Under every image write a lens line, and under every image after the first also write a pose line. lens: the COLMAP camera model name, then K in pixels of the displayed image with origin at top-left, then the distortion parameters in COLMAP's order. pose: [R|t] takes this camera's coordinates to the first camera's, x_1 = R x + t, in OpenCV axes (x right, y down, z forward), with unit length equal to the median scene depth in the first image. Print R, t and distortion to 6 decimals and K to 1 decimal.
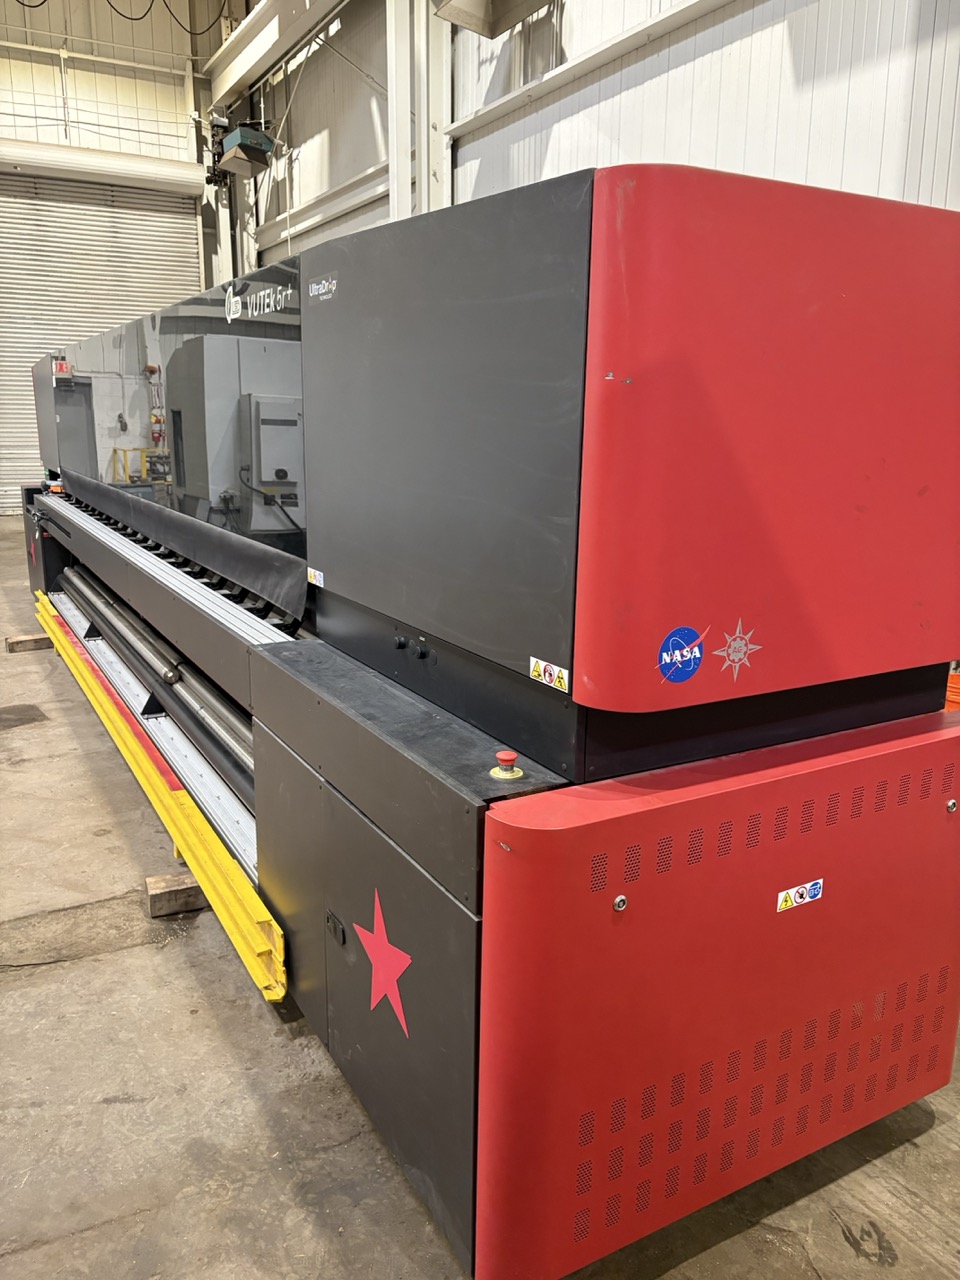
lens RADIAL K [[970.3, 0, 470.2], [0, 970.3, 637.8], [0, 0, 1]] dist [0.086123, -0.100972]
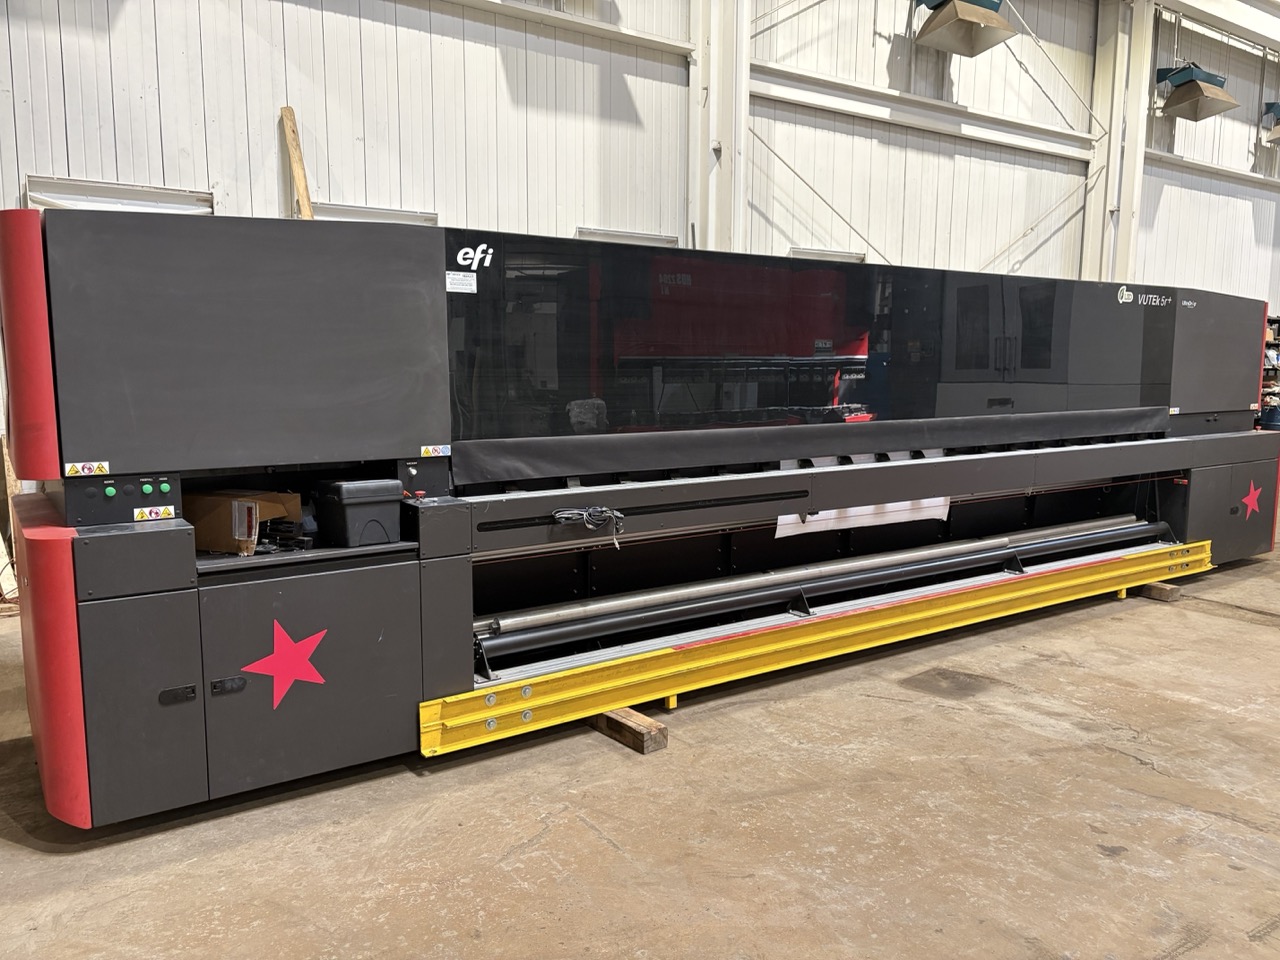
lens RADIAL K [[974.2, 0, 634.4], [0, 974.2, 481.5], [0, 0, 1]] dist [0.042979, -0.041717]
pose [[-0.097382, -0.131200, 0.986561, -0.749303], [0.217028, 0.964618, 0.149704, -0.167027], [-0.971296, 0.228690, -0.065463, 0.751036]]
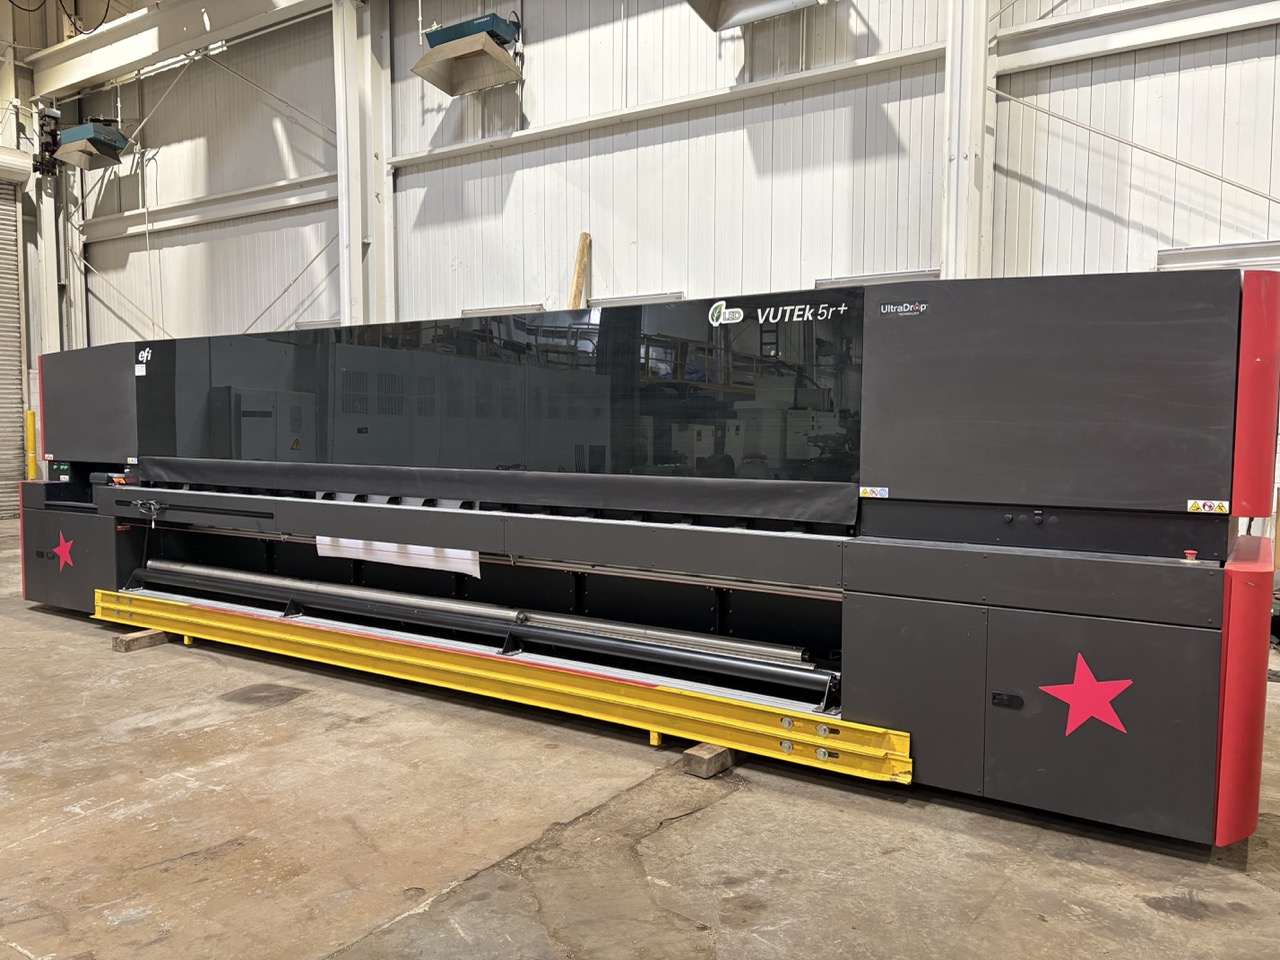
lens RADIAL K [[974.2, 0, 634.4], [0, 974.2, 481.5], [0, 0, 1]] dist [0.042979, -0.041717]
pose [[0.886719, -0.034038, 0.461054, -0.341964], [0.107120, 0.985273, -0.133279, 0.023565], [-0.449727, 0.167569, 0.877306, -0.042387]]
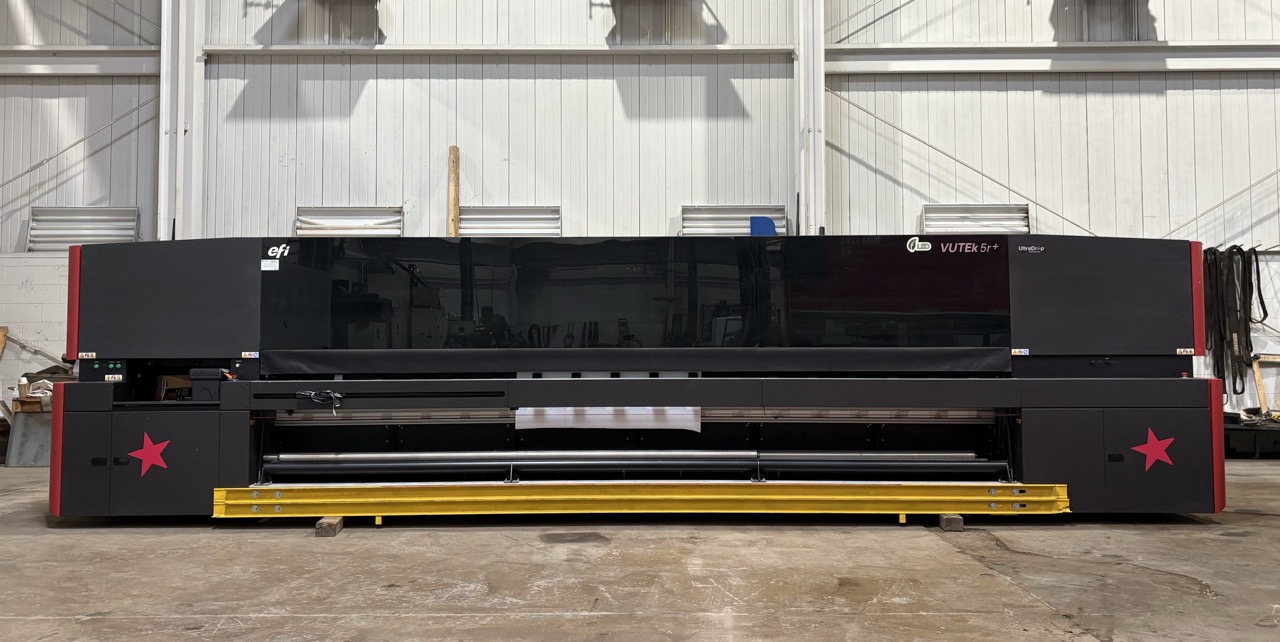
lens RADIAL K [[1097.1, 0, 619.2], [0, 1097.1, 272.3], [0, 0, 1]] dist [0.114270, -0.266775]
pose [[0.488249, 0.036519, 0.871940, -0.950051], [0.200526, 0.967697, -0.152815, -0.008998], [-0.849354, 0.249458, 0.465154, 0.141175]]
